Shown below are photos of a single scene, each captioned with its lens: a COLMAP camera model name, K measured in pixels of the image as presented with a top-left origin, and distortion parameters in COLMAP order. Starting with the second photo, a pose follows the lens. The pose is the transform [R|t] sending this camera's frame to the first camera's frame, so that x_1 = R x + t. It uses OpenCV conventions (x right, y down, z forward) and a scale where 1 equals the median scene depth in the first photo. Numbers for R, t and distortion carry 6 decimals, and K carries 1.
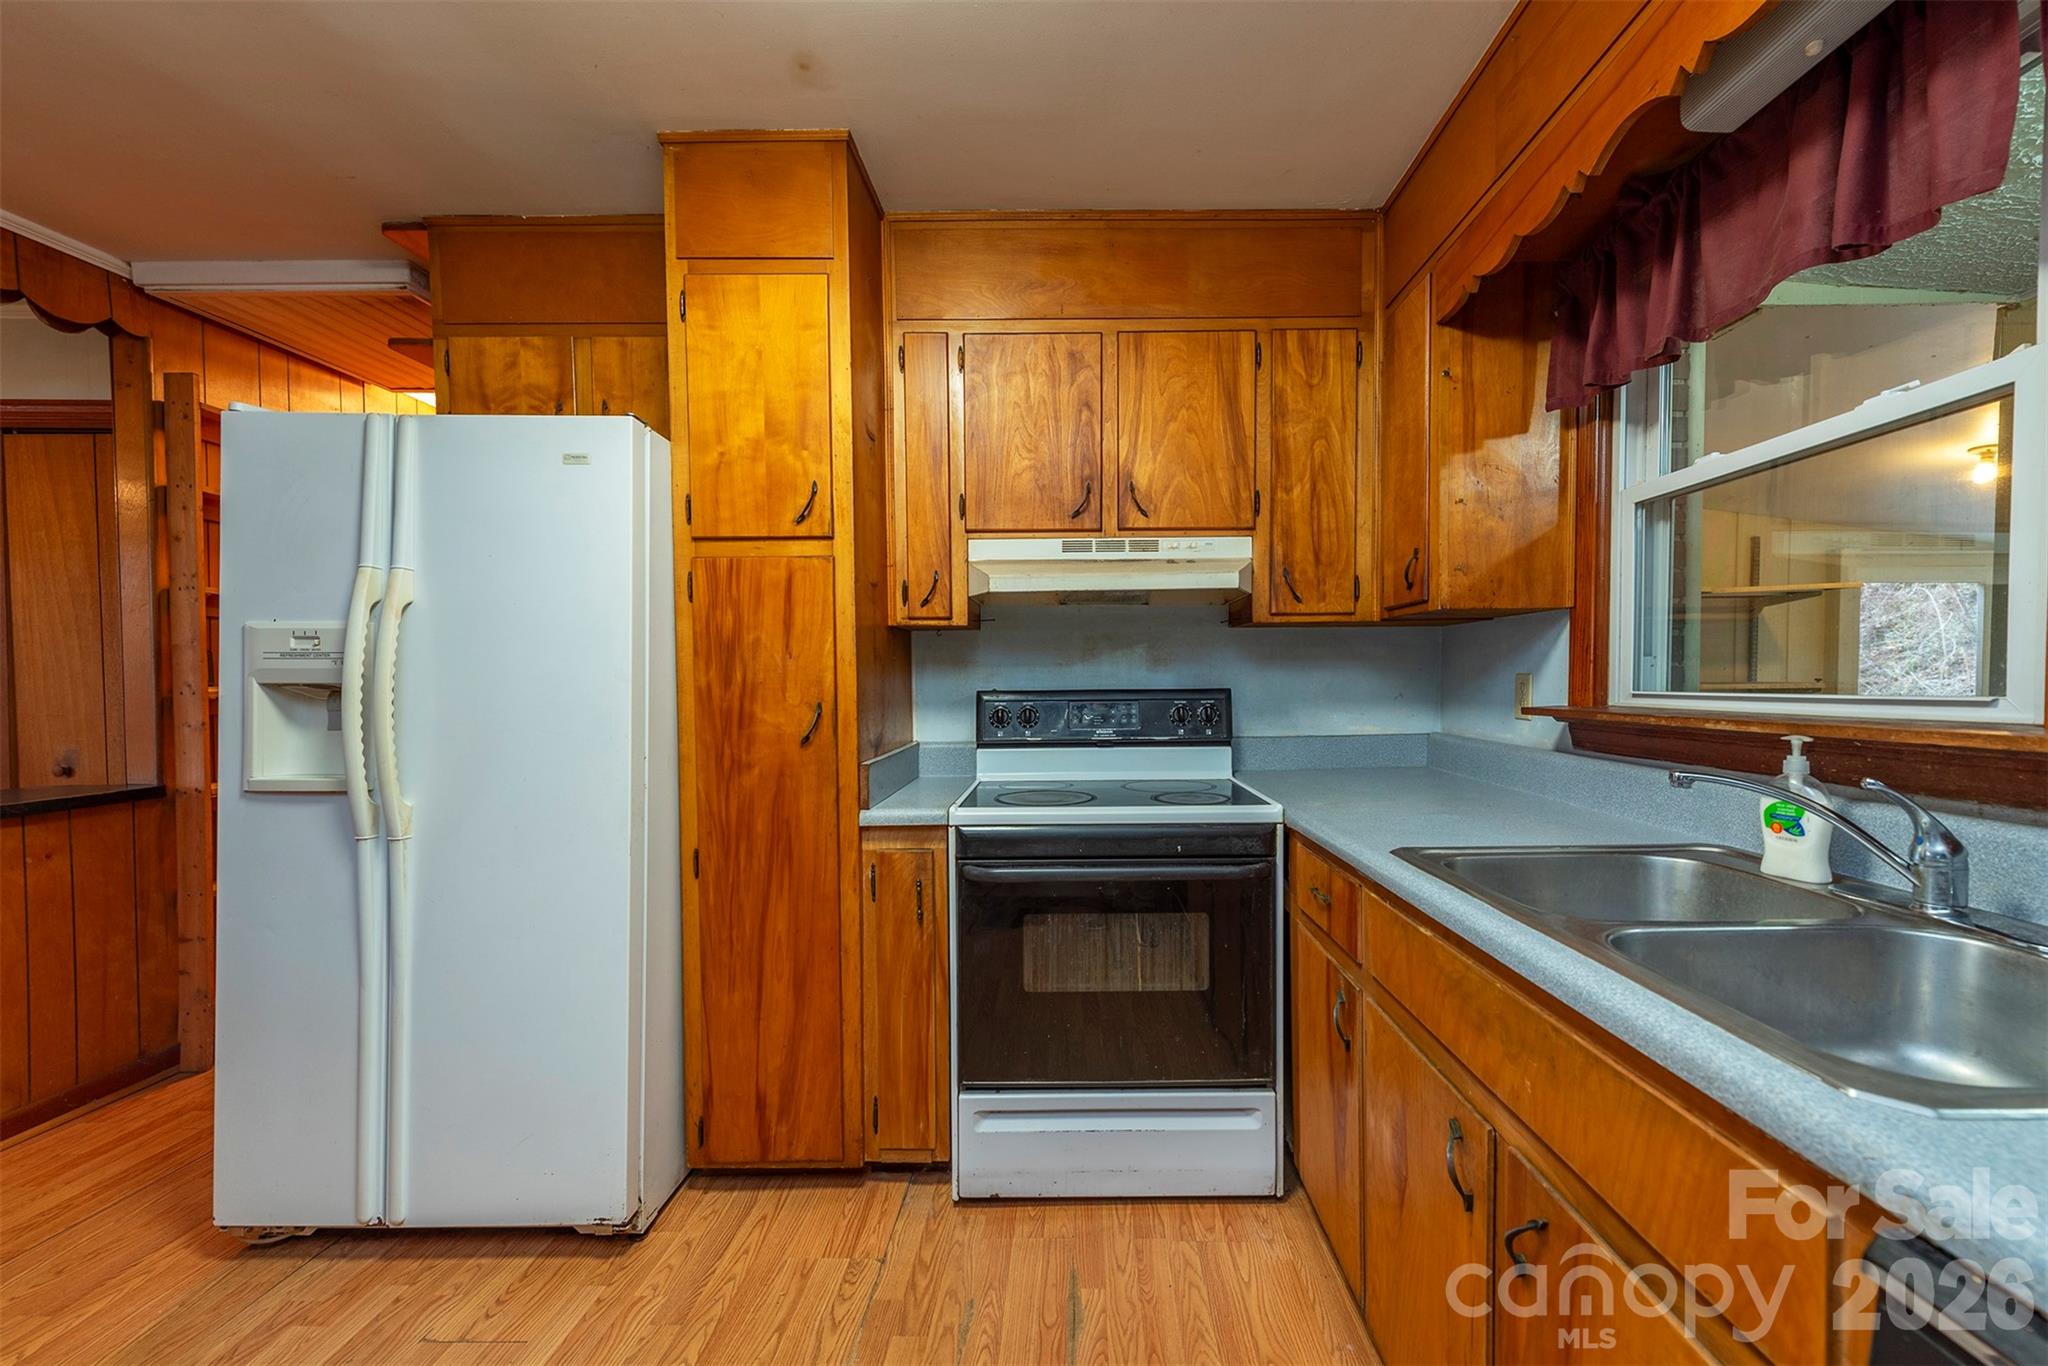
lens RADIAL K [[795.3, 0, 1055.5], [0, 795.3, 704.4], [0, 0, 1]] dist [-0.002093, -0.001344]
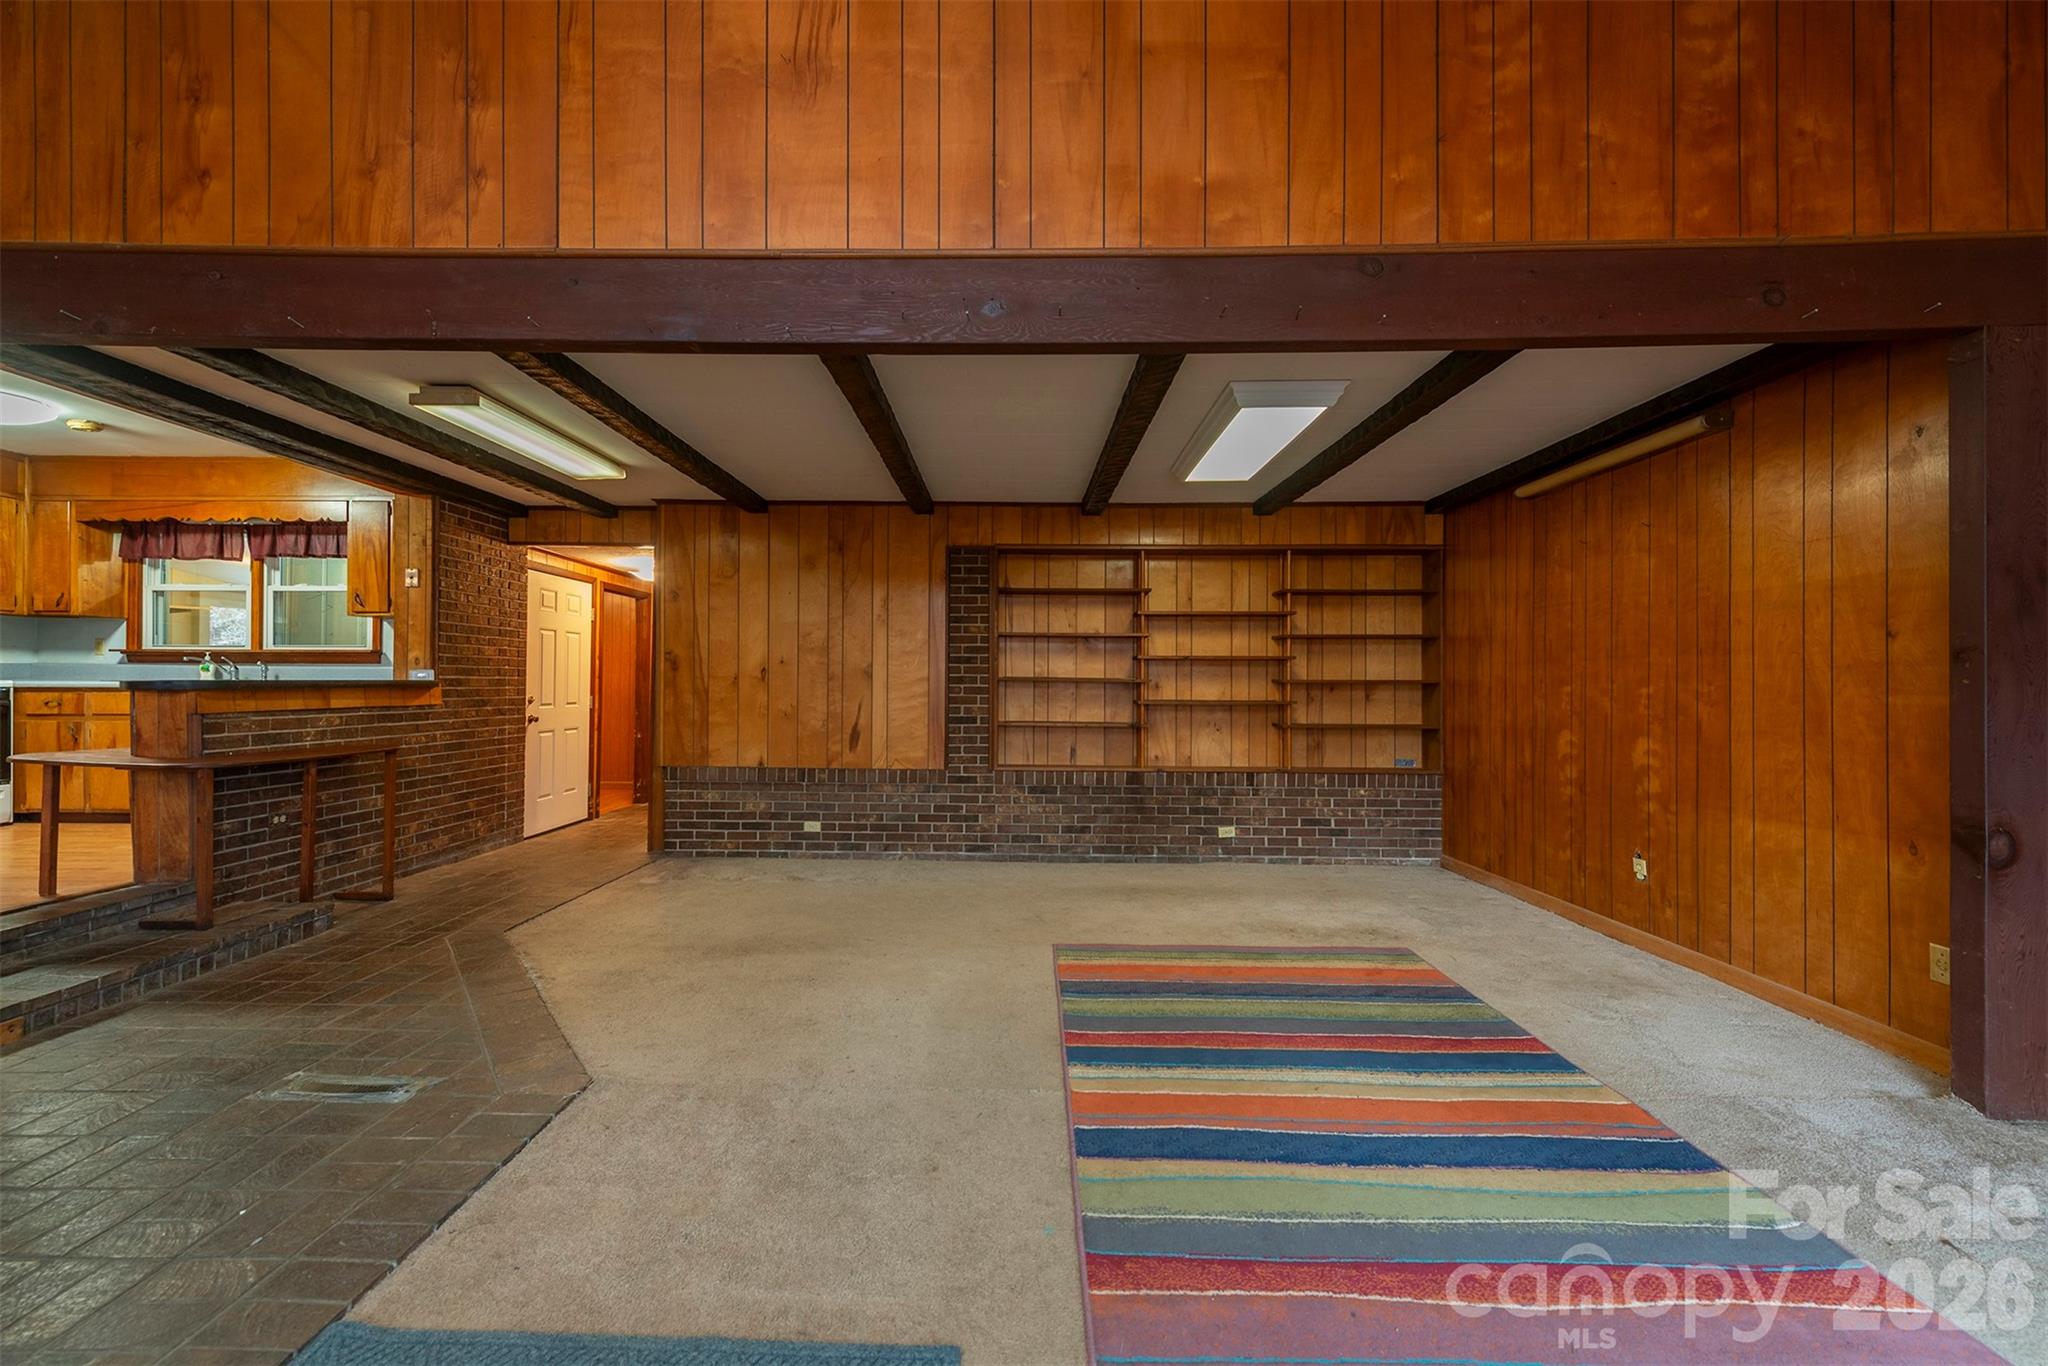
lens RADIAL K [[795.3, 0, 1036.3], [0, 795.3, 676.2], [0, 0, 1]] dist [-0.002093, -0.001344]
pose [[-0.049075, 0.001656, 0.998794, -2.684114], [0.014463, 0.999895, -0.000947, 0.167470], [-0.998690, 0.014399, -0.049094, -2.475528]]
